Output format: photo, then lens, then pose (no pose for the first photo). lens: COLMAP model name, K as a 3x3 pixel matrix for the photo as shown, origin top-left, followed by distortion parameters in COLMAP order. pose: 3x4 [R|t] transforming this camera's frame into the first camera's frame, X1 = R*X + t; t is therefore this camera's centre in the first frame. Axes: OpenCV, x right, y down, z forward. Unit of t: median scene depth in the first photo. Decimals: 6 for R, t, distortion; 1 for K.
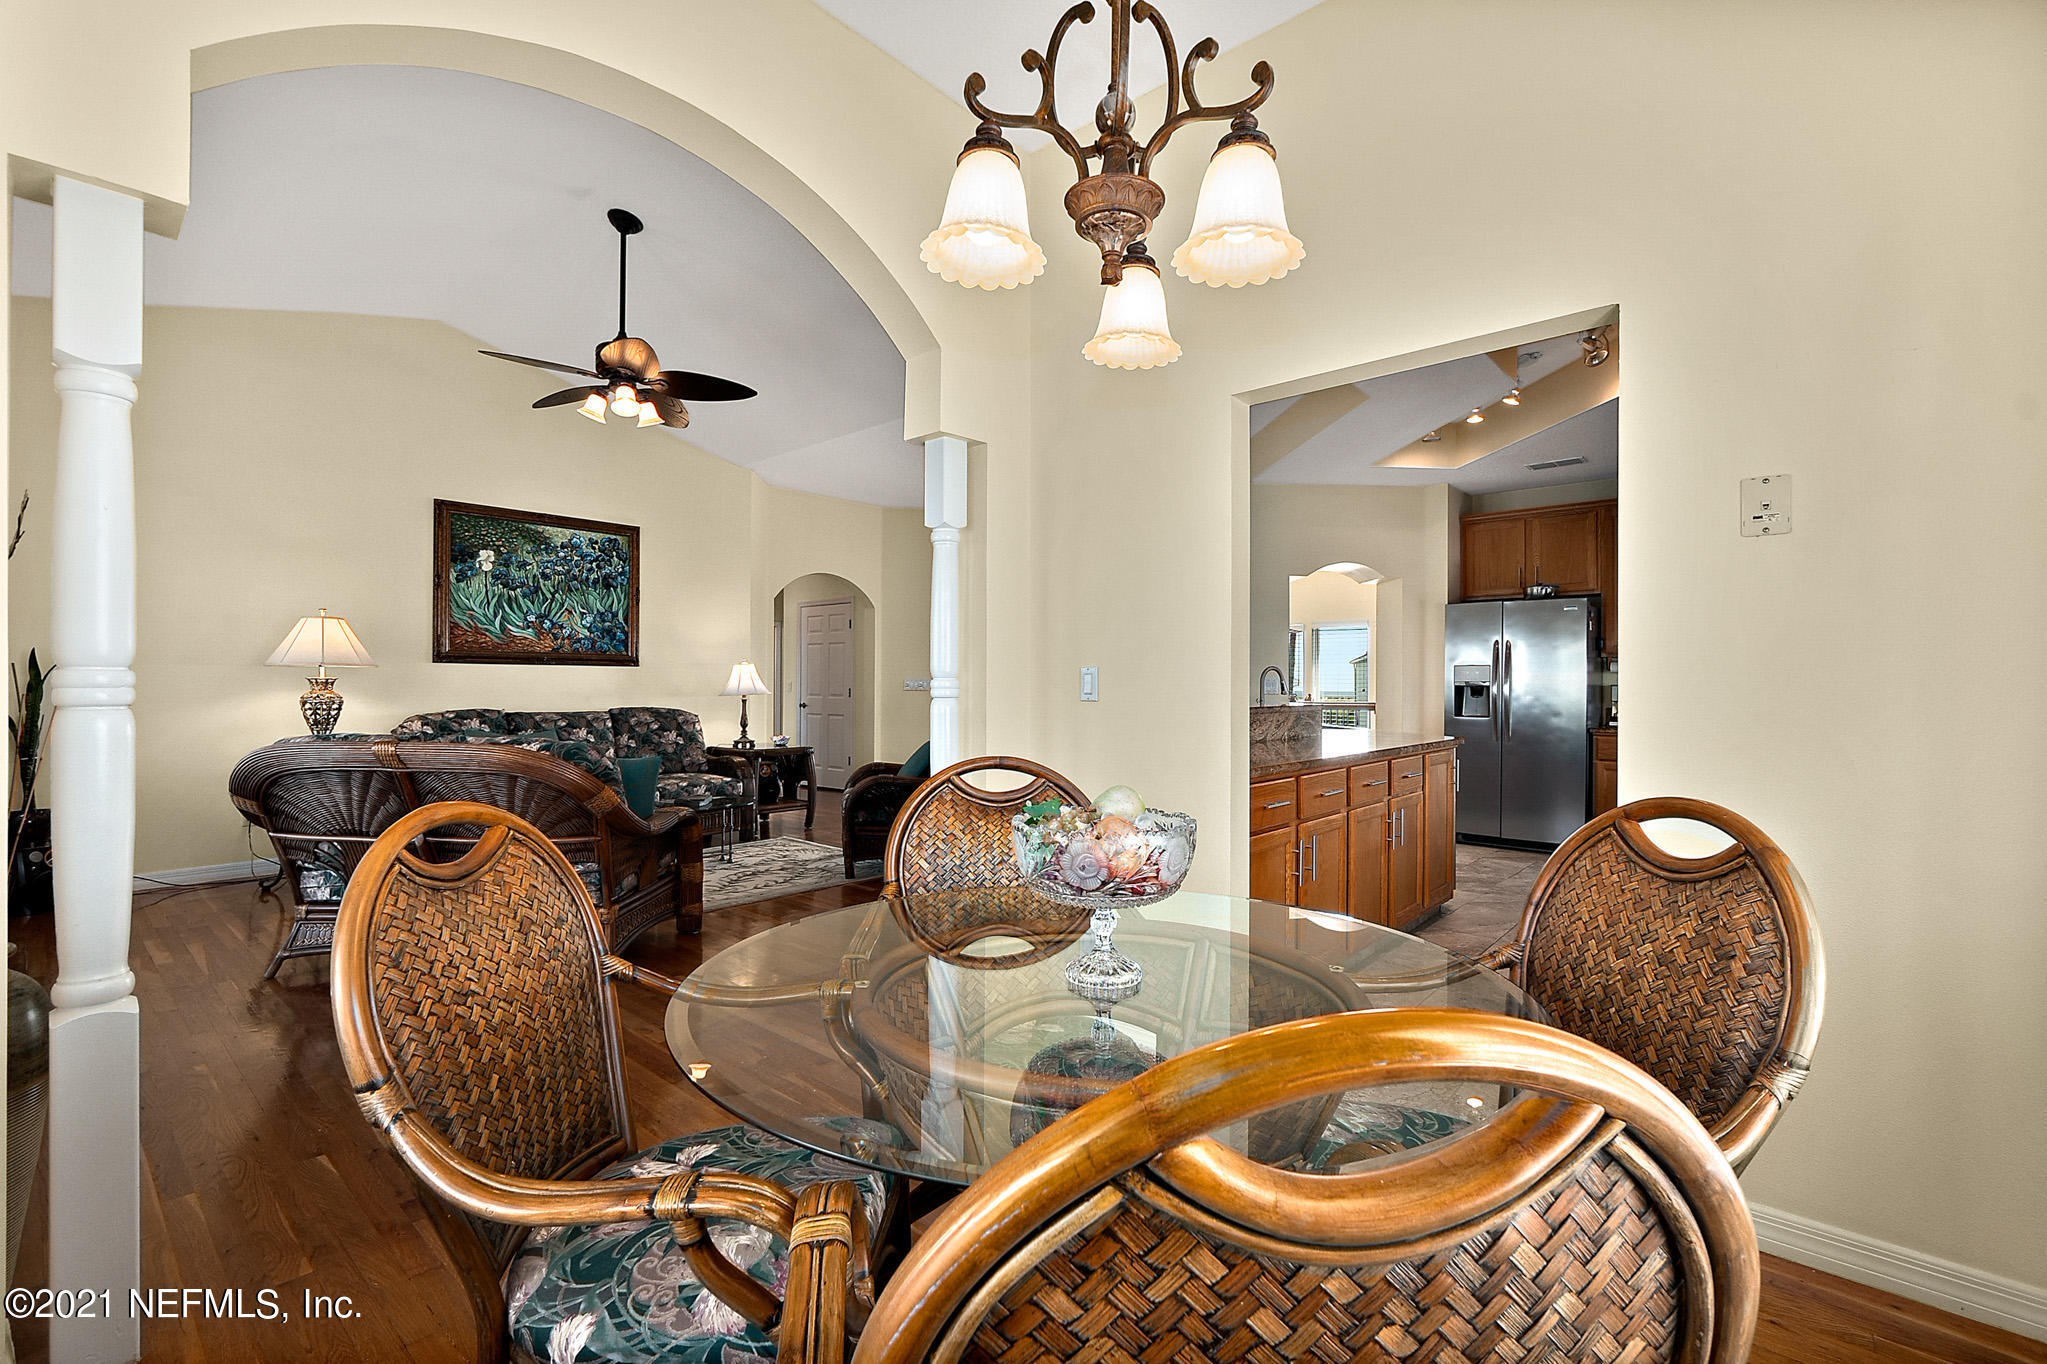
lens RADIAL K [[885.3, 0, 1019.4], [0, 885.3, 678.9], [0, 0, 1]] dist [0.001300, 0.000303]
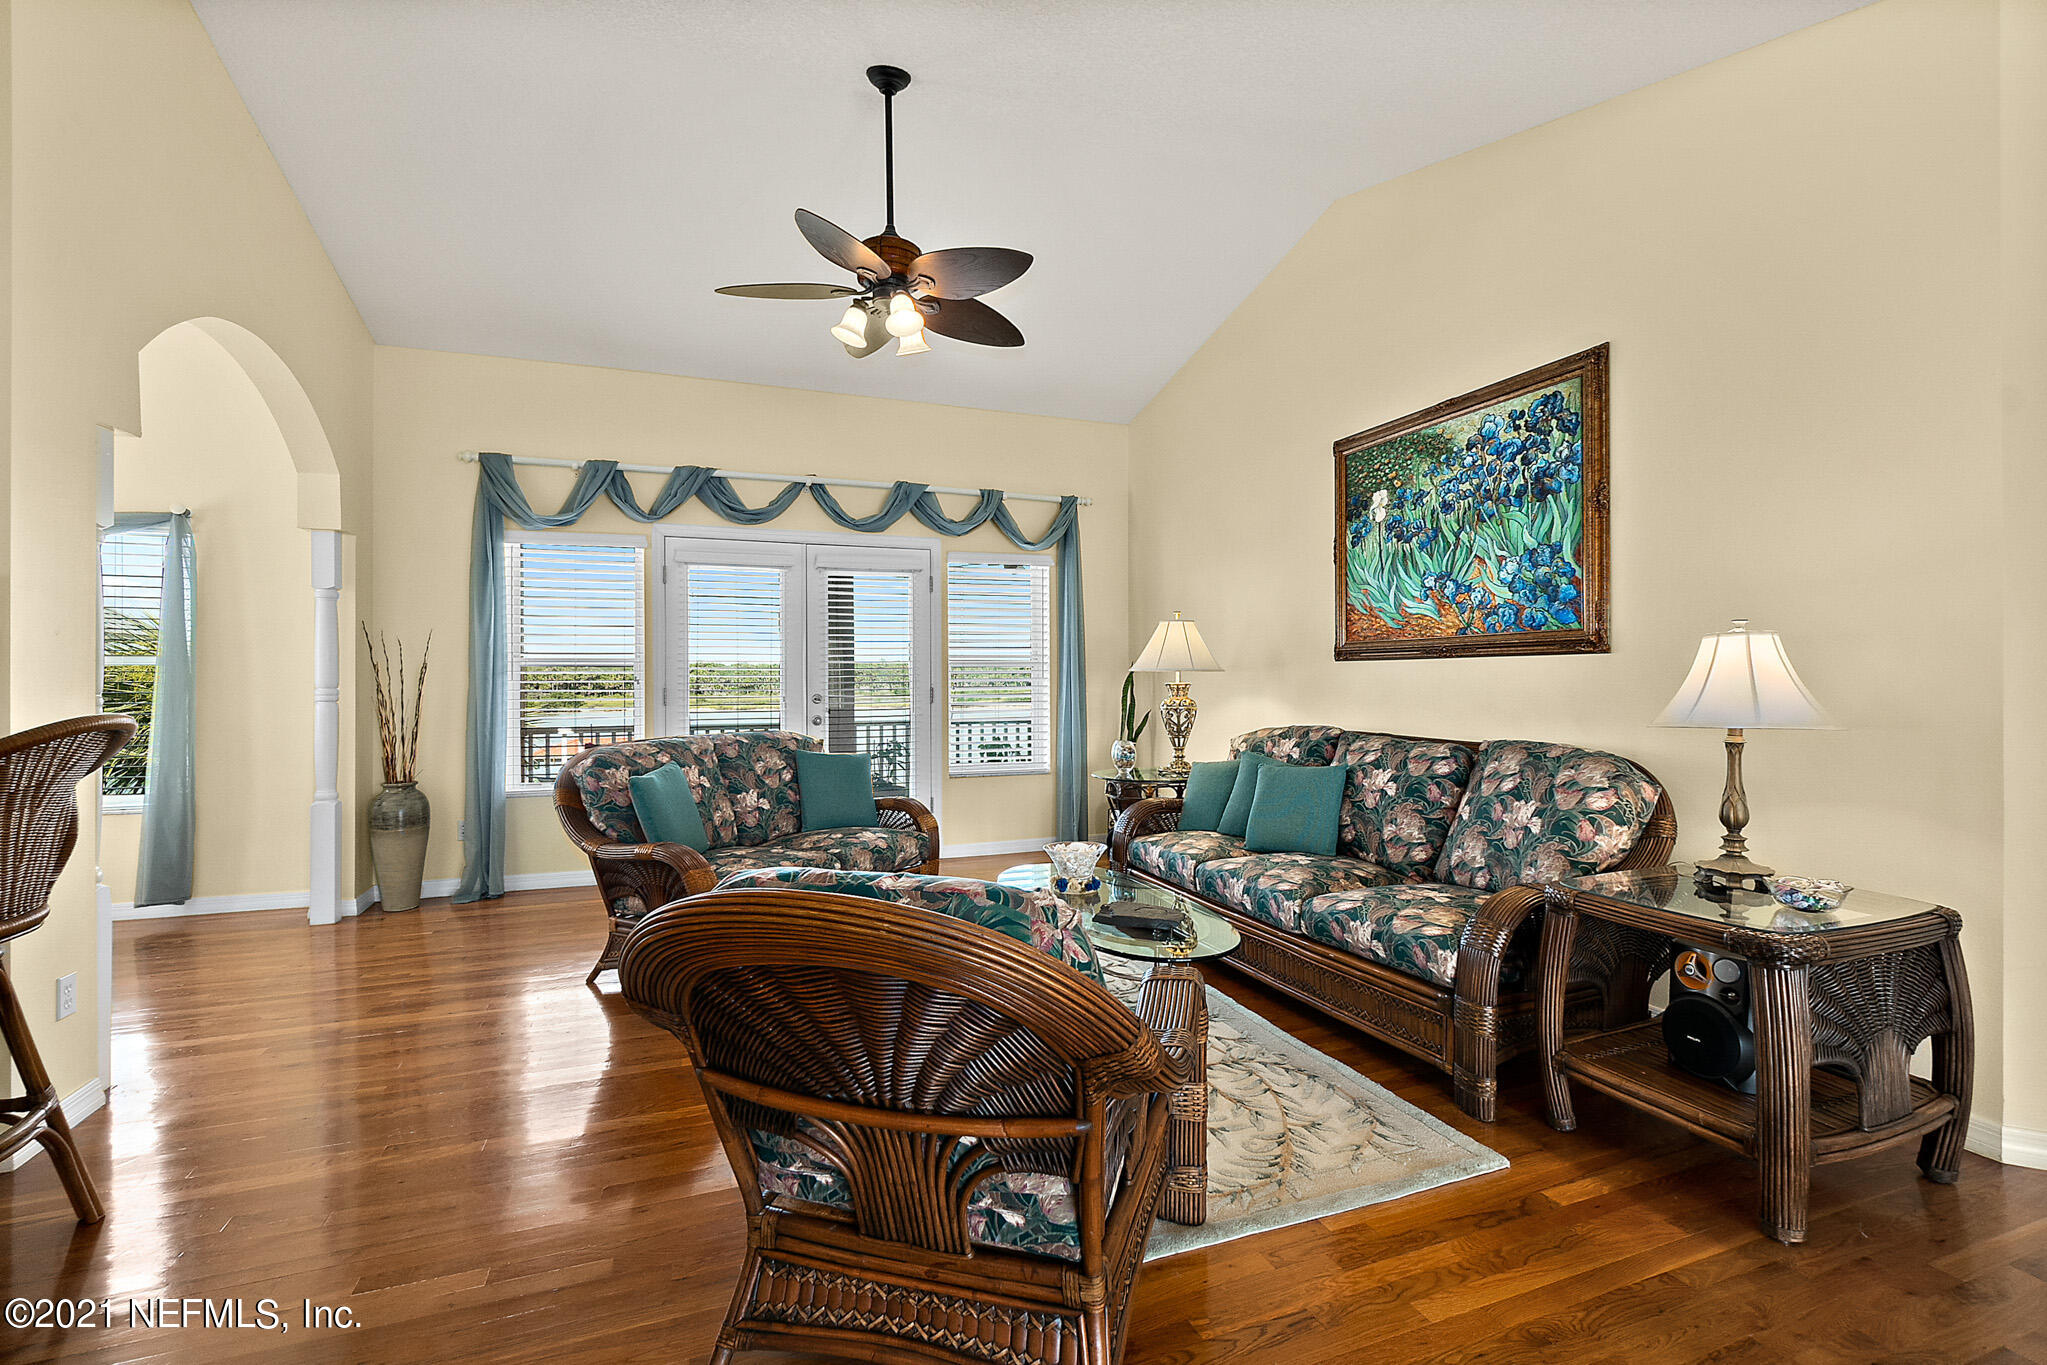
lens RADIAL K [[885.3, 0, 1019.4], [0, 885.3, 679.4], [0, 0, 1]] dist [0.001300, 0.000303]
pose [[-0.453318, -0.005408, -0.891333, 0.112464], [0.004602, 0.999954, -0.008407, 0.001798], [0.891337, -0.007913, -0.453272, 1.001014]]
